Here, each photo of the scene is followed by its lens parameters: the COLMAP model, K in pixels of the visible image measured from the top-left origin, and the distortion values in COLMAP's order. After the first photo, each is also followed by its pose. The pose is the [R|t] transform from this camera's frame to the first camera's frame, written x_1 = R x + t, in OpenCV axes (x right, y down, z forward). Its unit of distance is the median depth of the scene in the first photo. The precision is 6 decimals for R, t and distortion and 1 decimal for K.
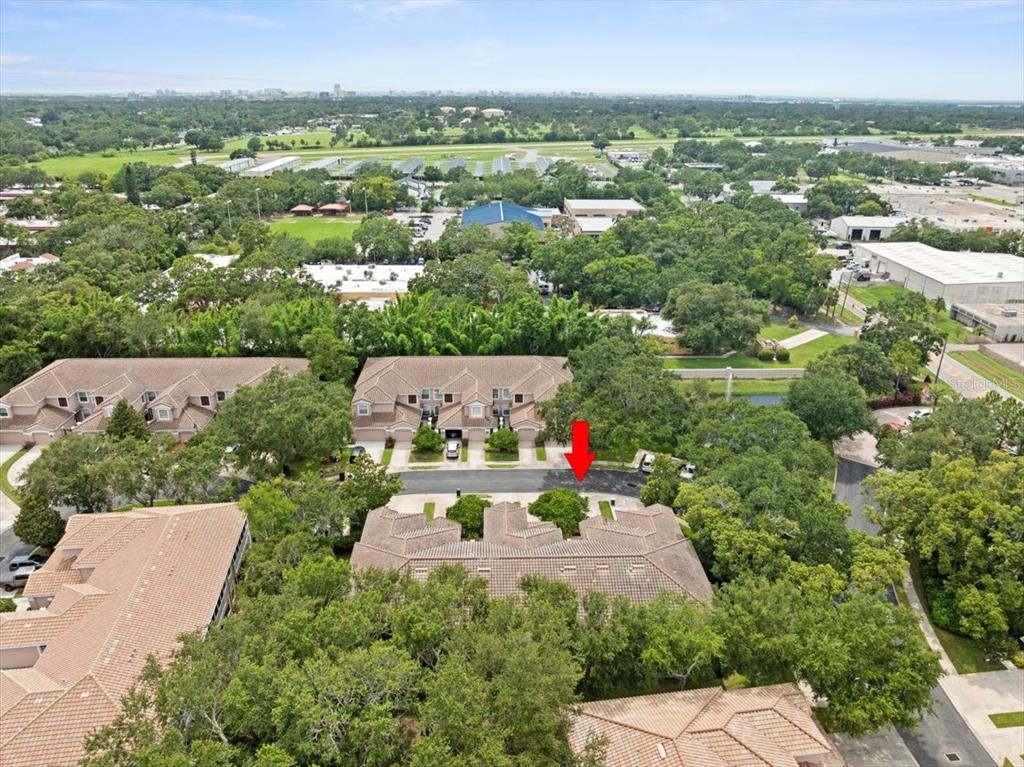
lens RADIAL K [[718.9, 0, 512.0], [0, 718.9, 383.5], [0, 0, 1]] dist [-0.037746, 0.000145]
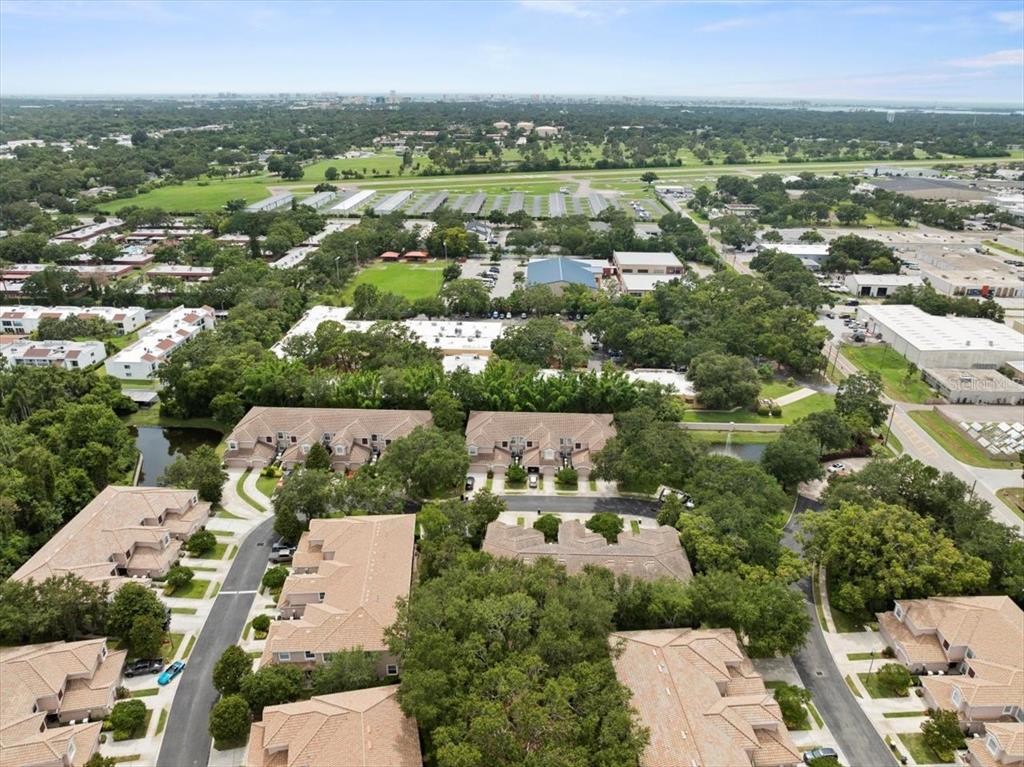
lens RADIAL K [[718.9, 0, 512.0], [0, 718.9, 383.5], [0, 0, 1]] dist [-0.037746, 0.000145]
pose [[0.997782, 0.026345, -0.061130, -0.031614], [-0.026404, 0.999651, -0.000145, -0.083324], [0.061105, 0.001759, 0.998130, -0.372677]]
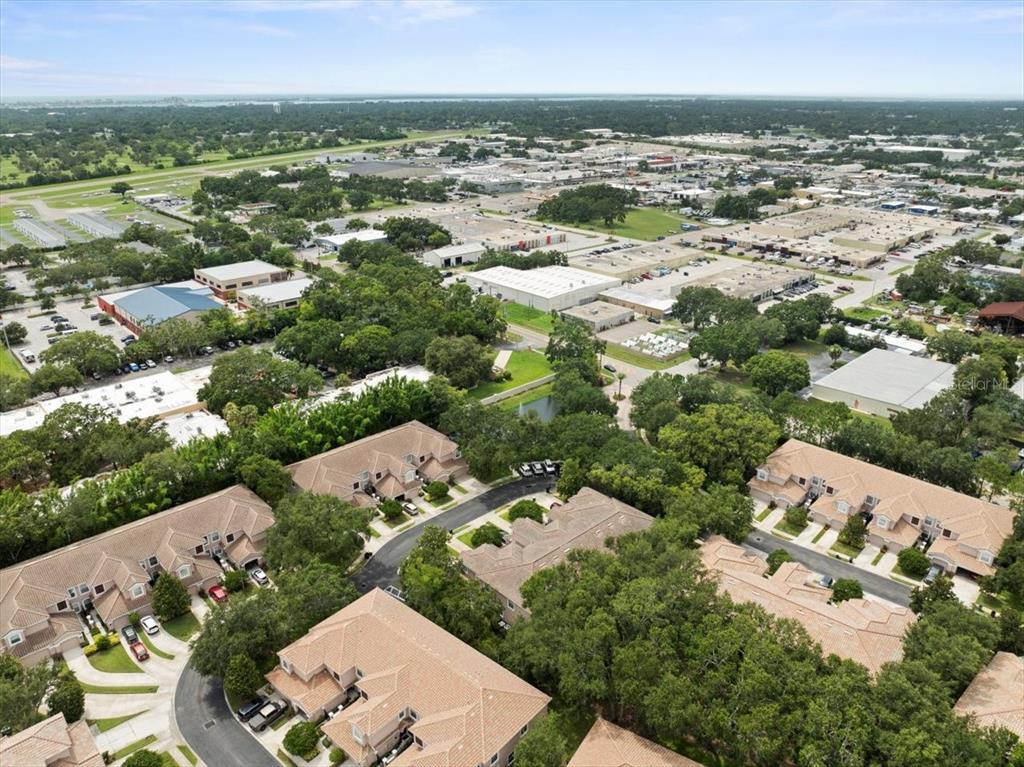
lens RADIAL K [[718.9, 0, 512.0], [0, 718.9, 383.5], [0, 0, 1]] dist [-0.037746, 0.000145]
pose [[0.749052, -0.256525, 0.610832, -0.554063], [0.253889, 0.962754, 0.092979, -0.168801], [-0.611933, 0.085438, 0.786282, -0.175186]]
